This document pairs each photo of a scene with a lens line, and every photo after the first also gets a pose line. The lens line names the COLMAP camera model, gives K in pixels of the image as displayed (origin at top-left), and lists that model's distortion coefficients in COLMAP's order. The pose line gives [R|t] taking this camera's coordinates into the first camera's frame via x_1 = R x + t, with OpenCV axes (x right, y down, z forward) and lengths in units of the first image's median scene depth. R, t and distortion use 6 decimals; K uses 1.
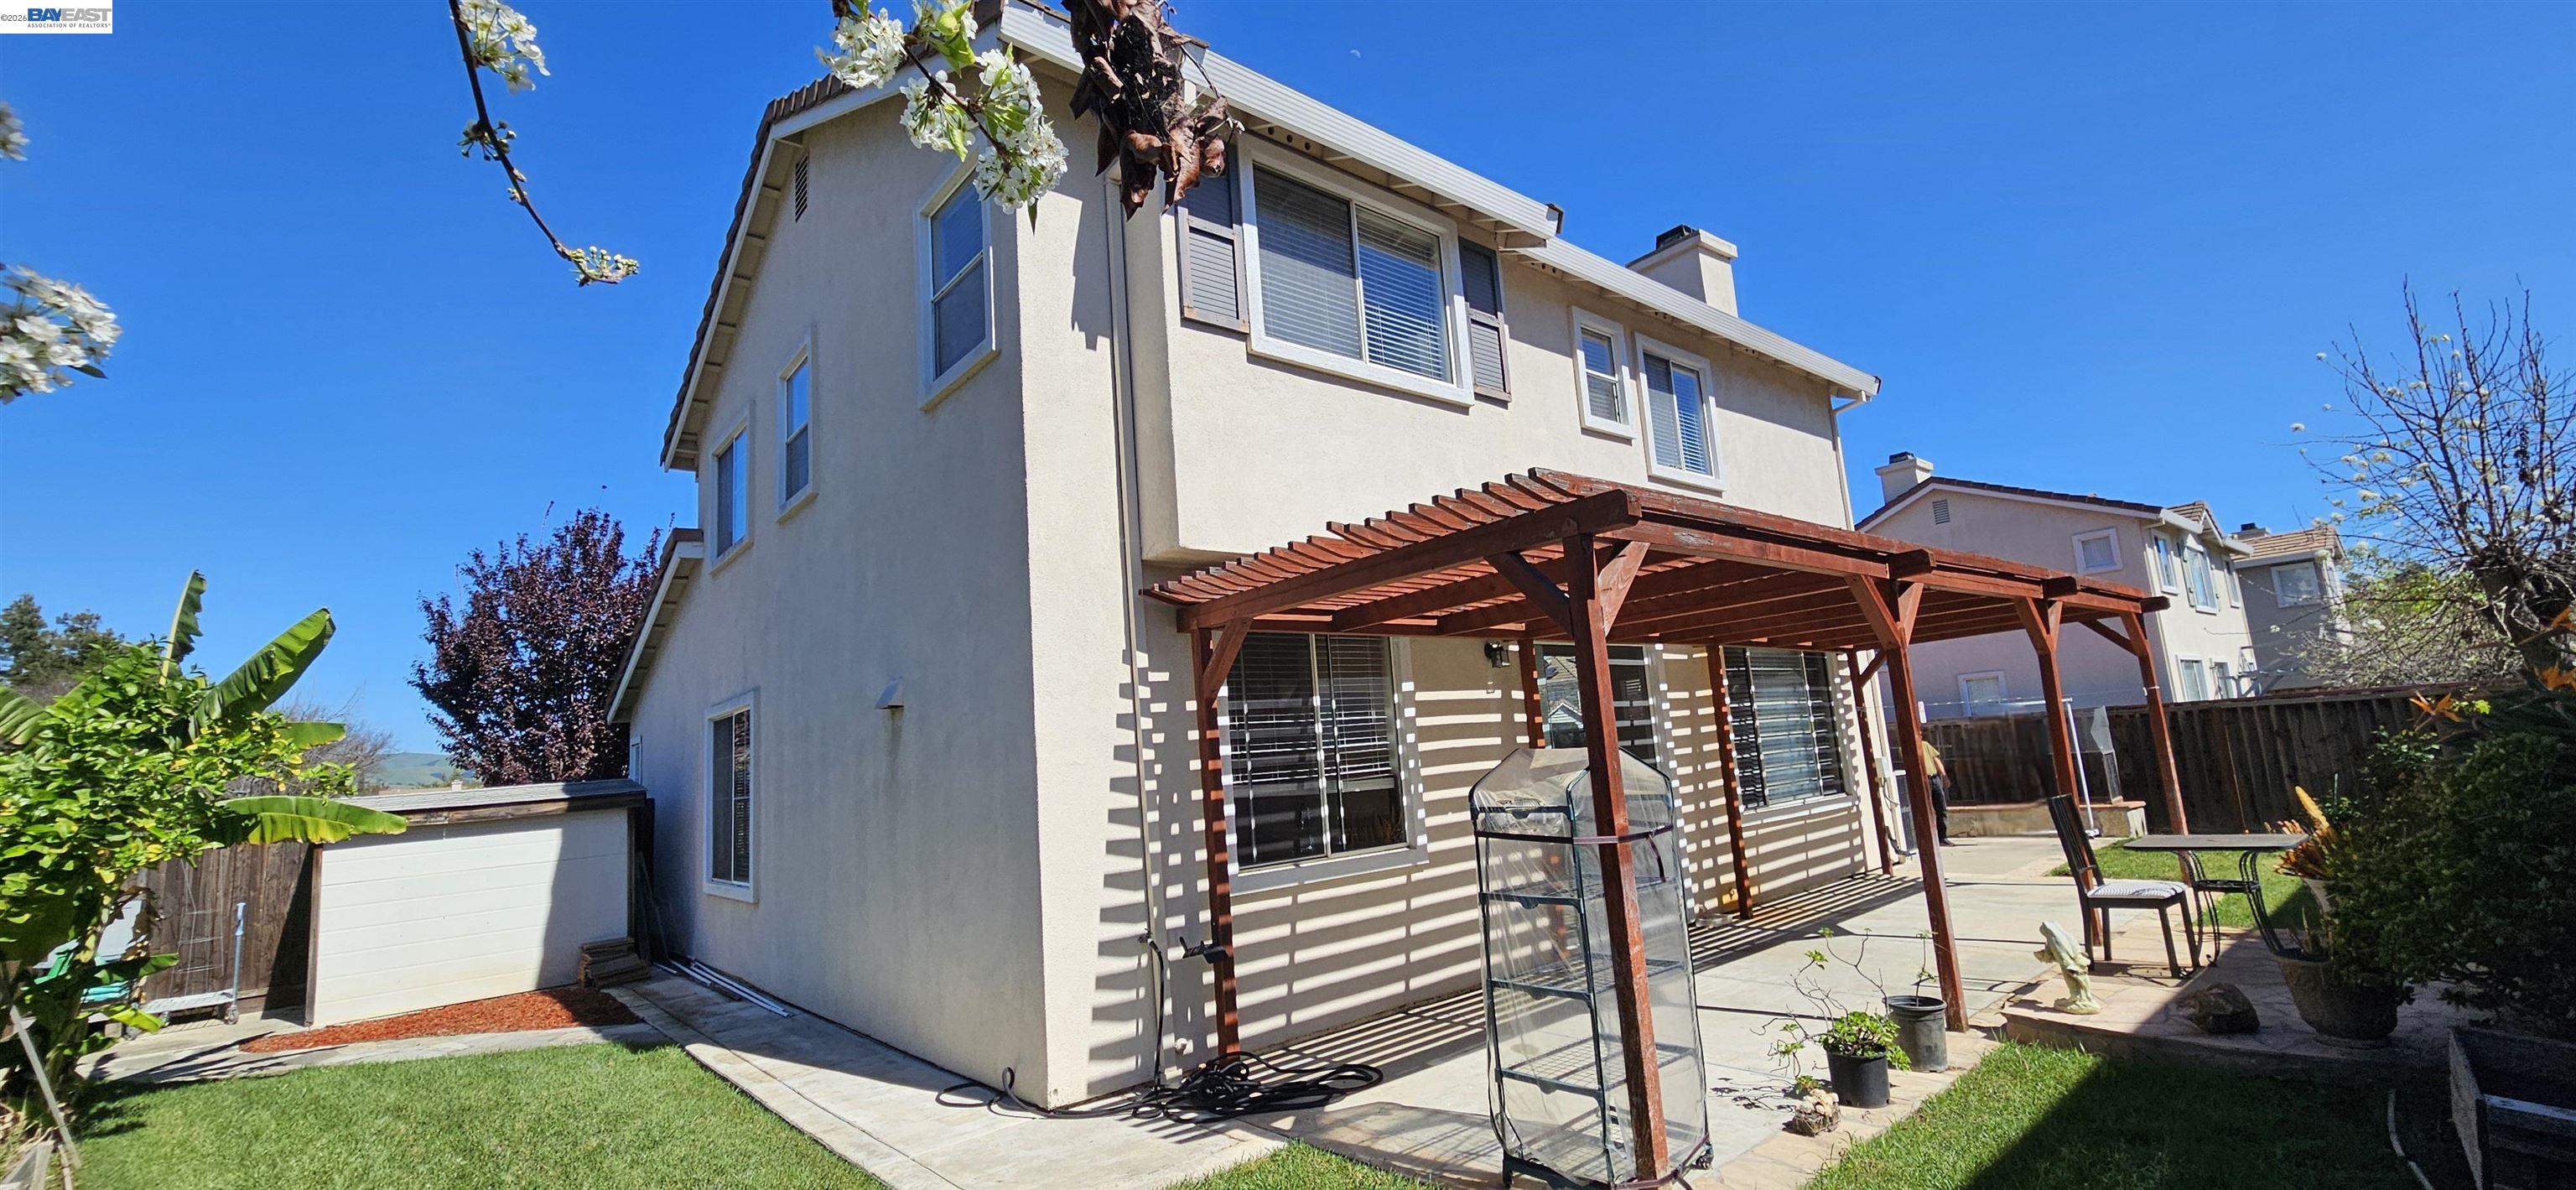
lens RADIAL K [[1068.6, 0, 1288.0], [0, 1068.6, 595.0], [0, 0, 1]] dist [-0.003974, 0.000027]
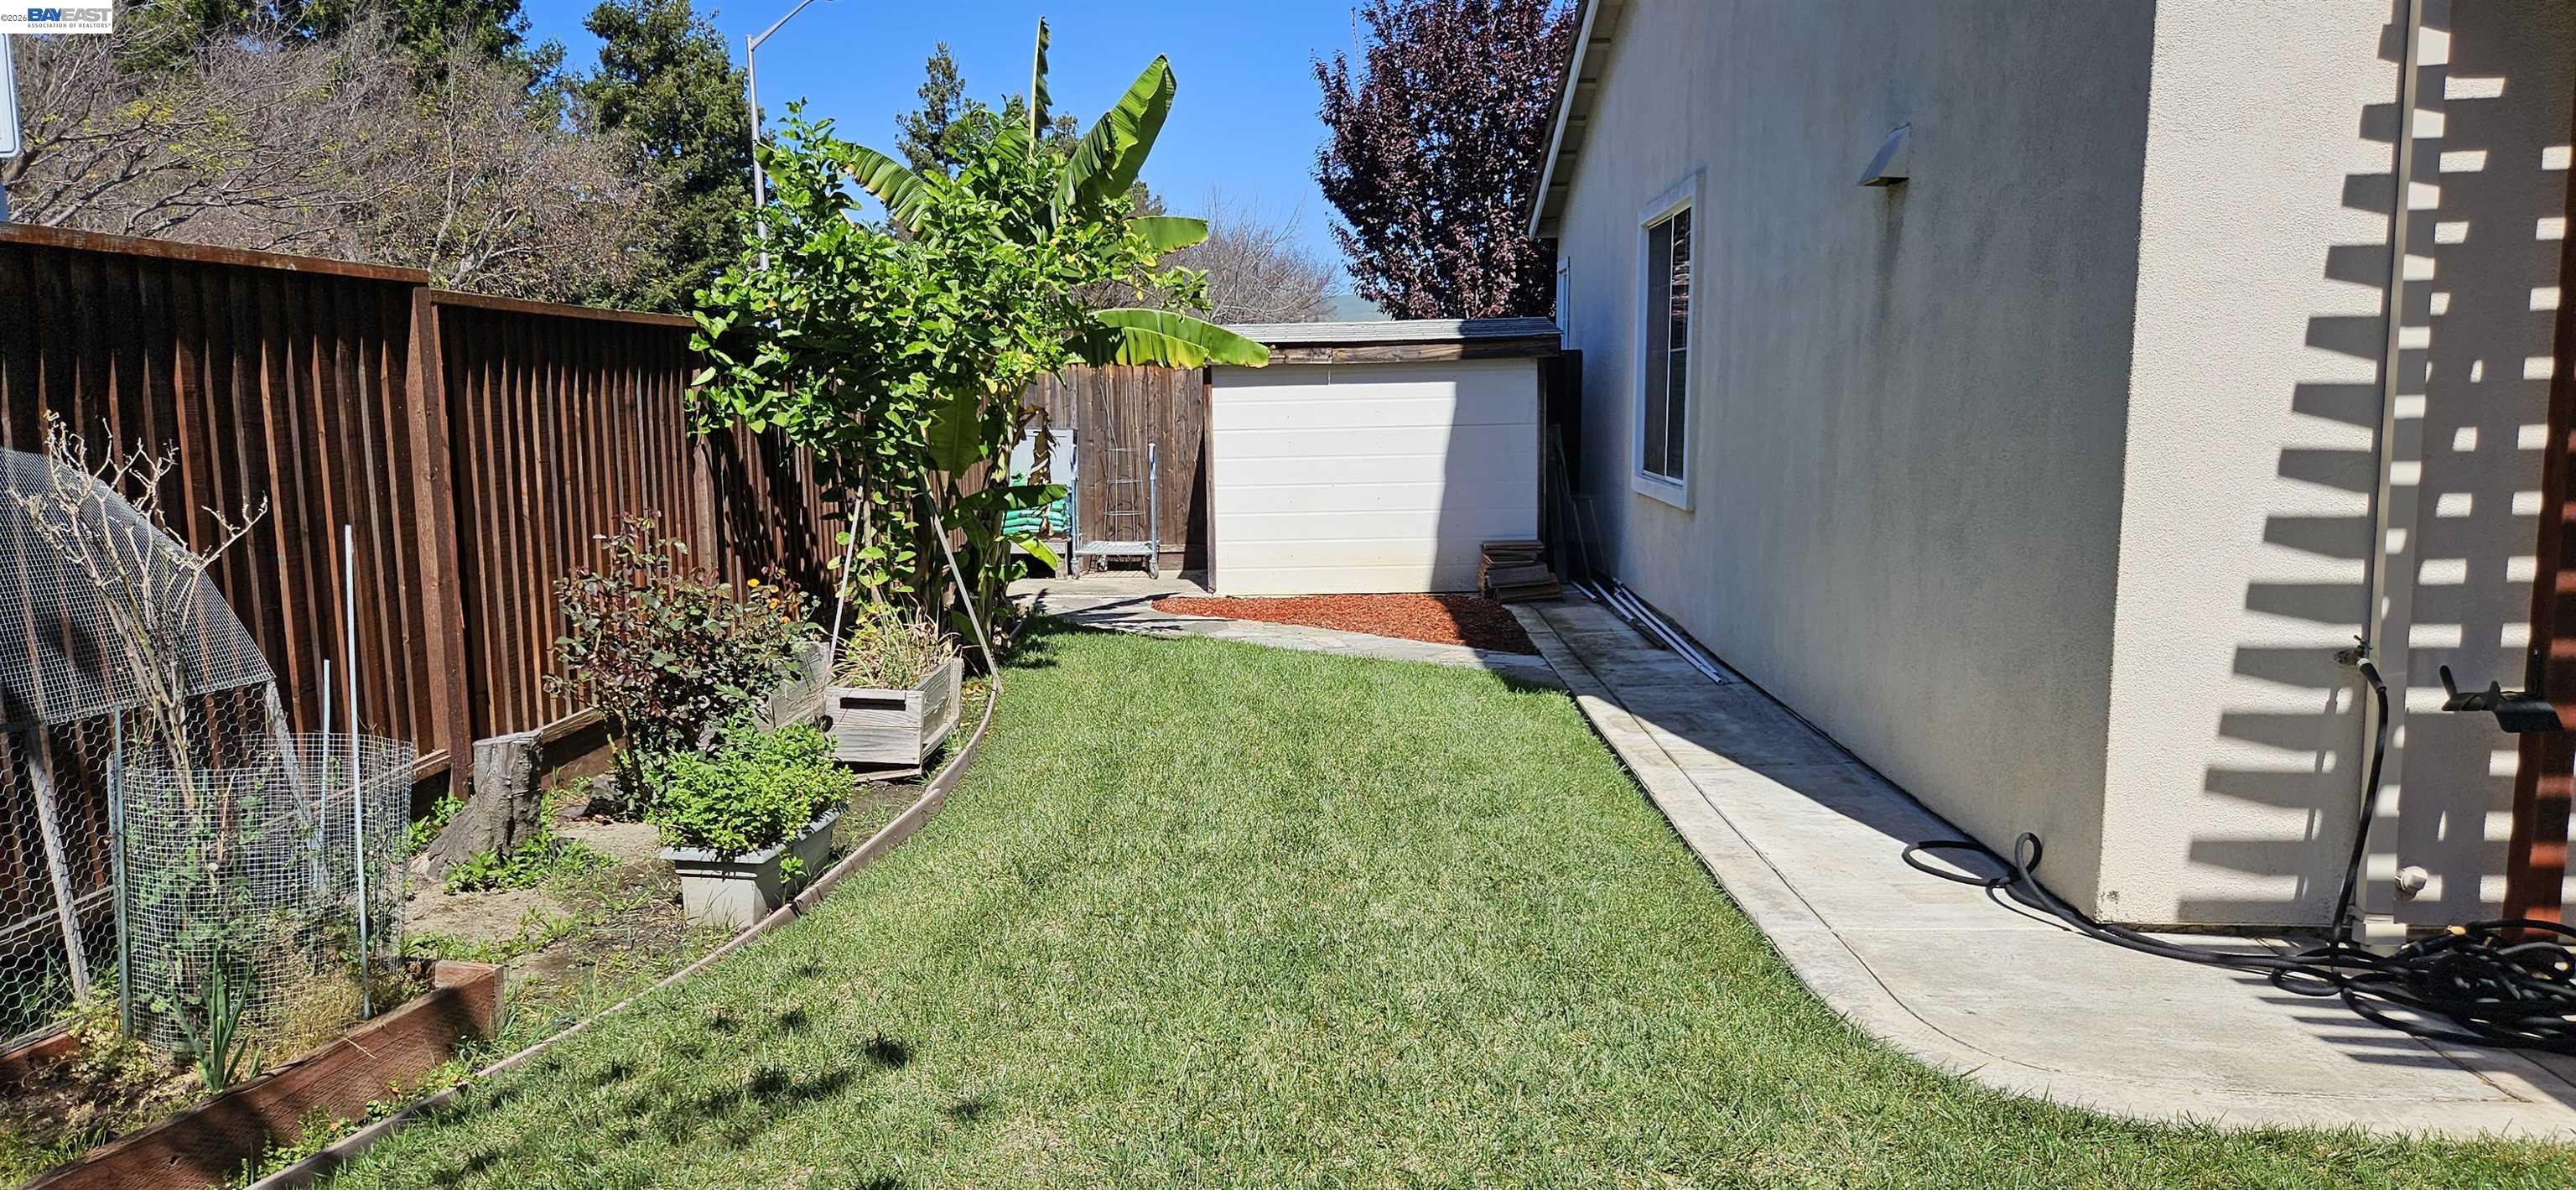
lens RADIAL K [[1696.8, 0, 1285.9], [0, 1696.8, 635.4], [0, 0, 1]] dist [0.072784, -0.066526]
pose [[0.733374, 0.164460, -0.659633, 0.022973], [0.054435, 0.952976, 0.298117, 0.050586], [0.677642, -0.254538, 0.689936, 0.131922]]
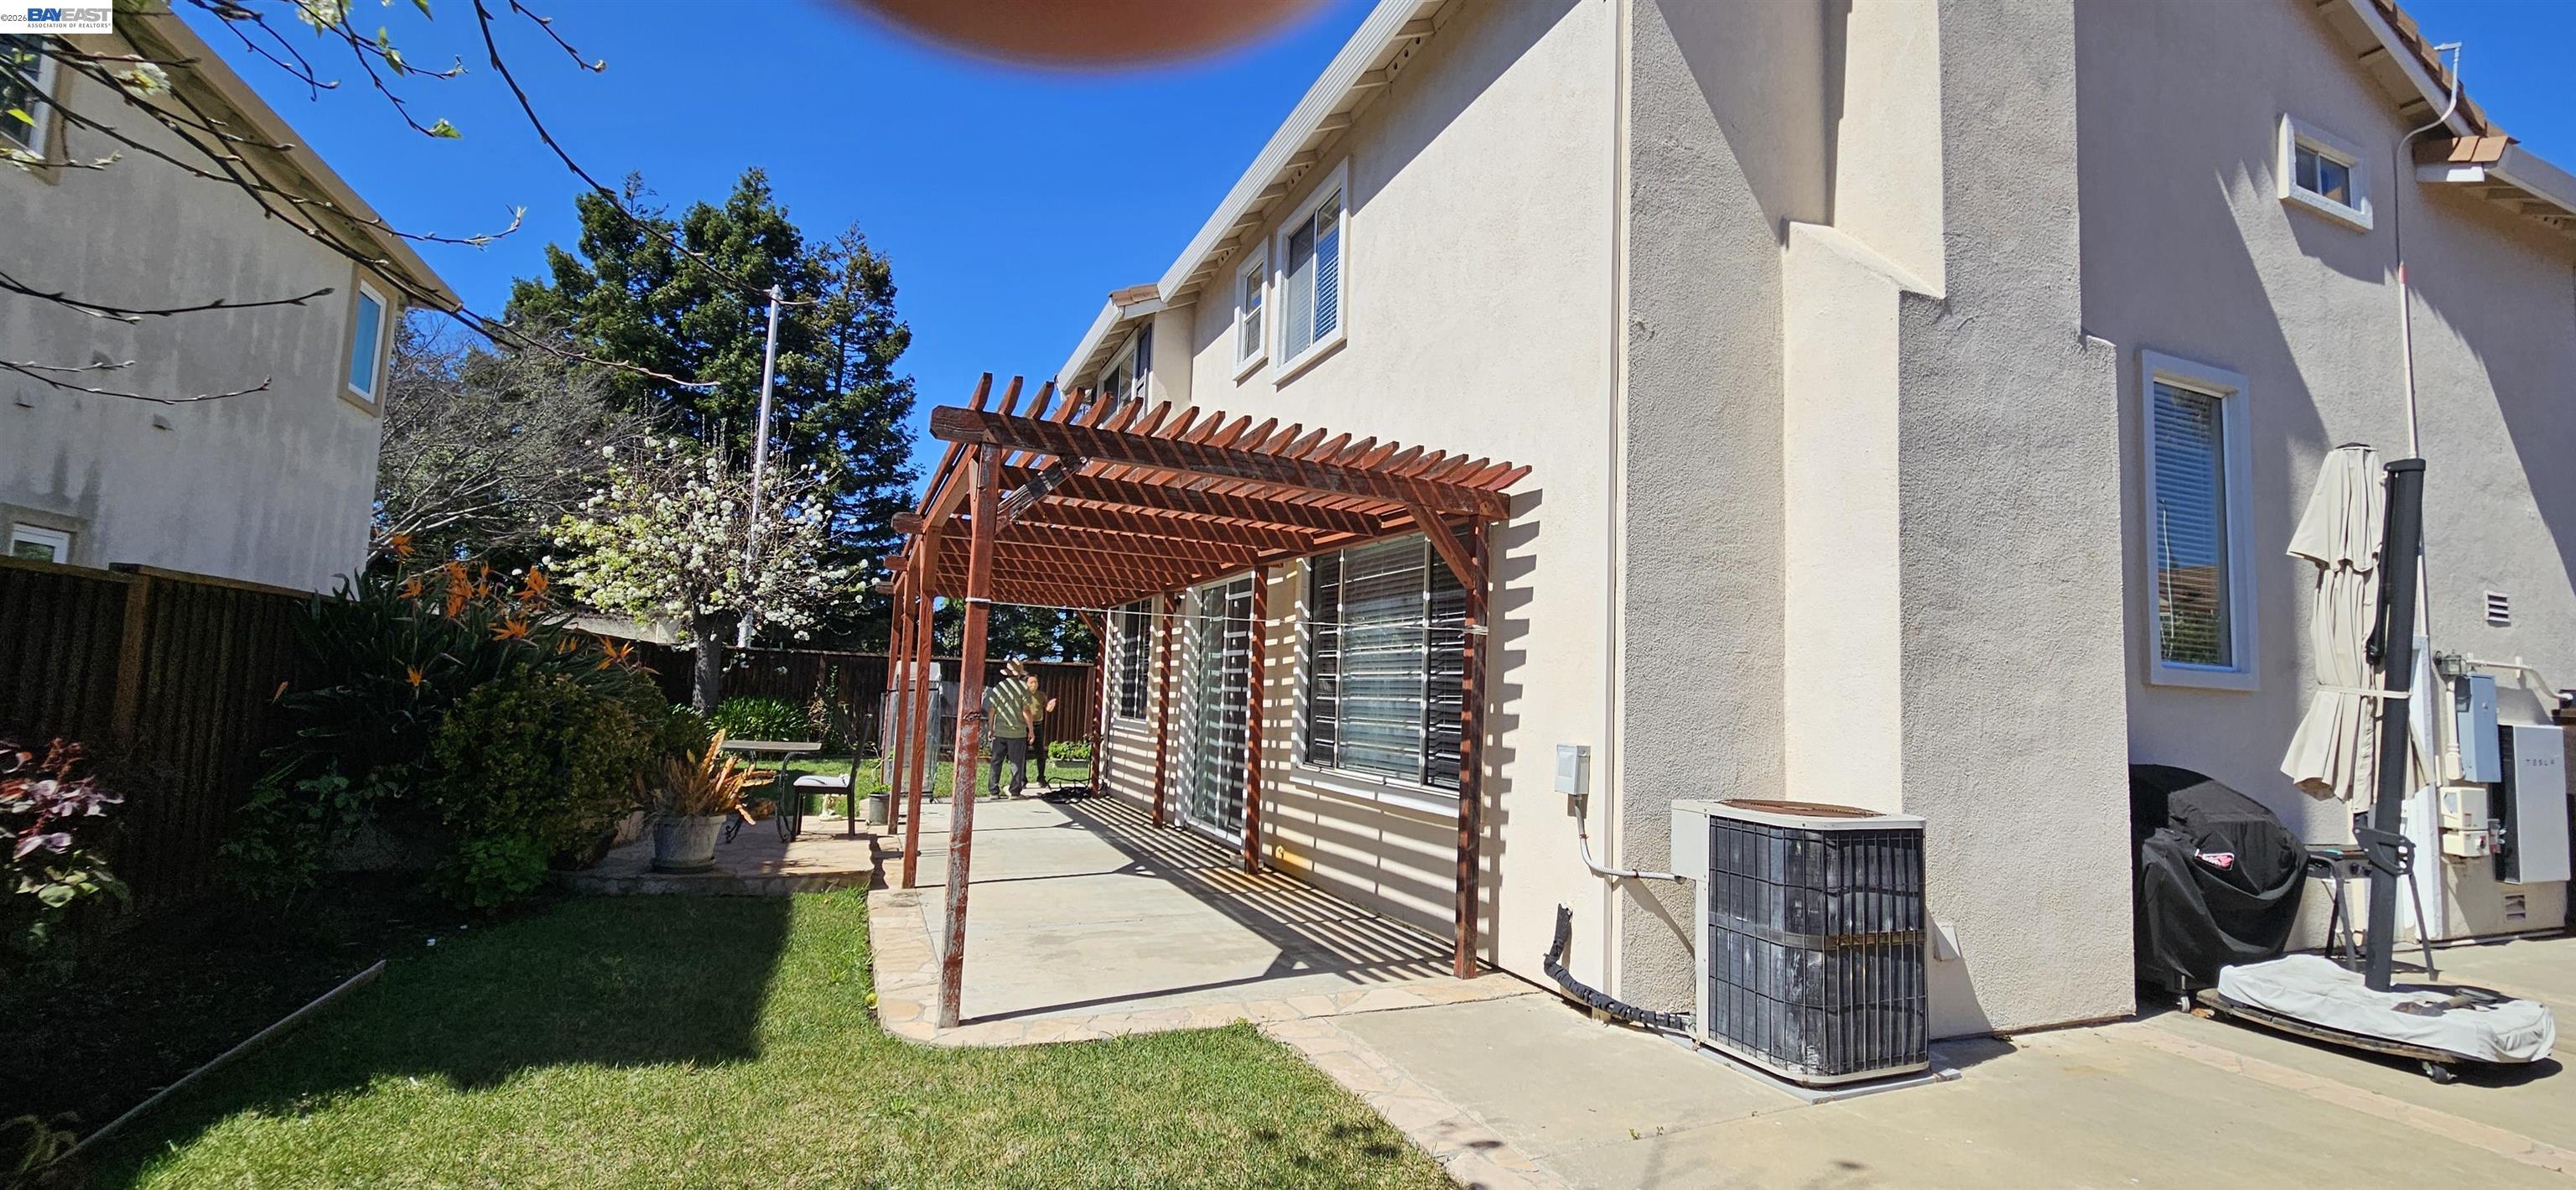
lens RADIAL K [[1068.6, 0, 1288.0], [0, 1068.6, 595.0], [0, 0, 1]] dist [-0.003974, 0.000027]
pose [[-0.304622, -0.032870, -0.951906, 2.147235], [0.122490, 0.989754, -0.073375, 0.242407], [0.944564, -0.138950, -0.297475, 2.236210]]
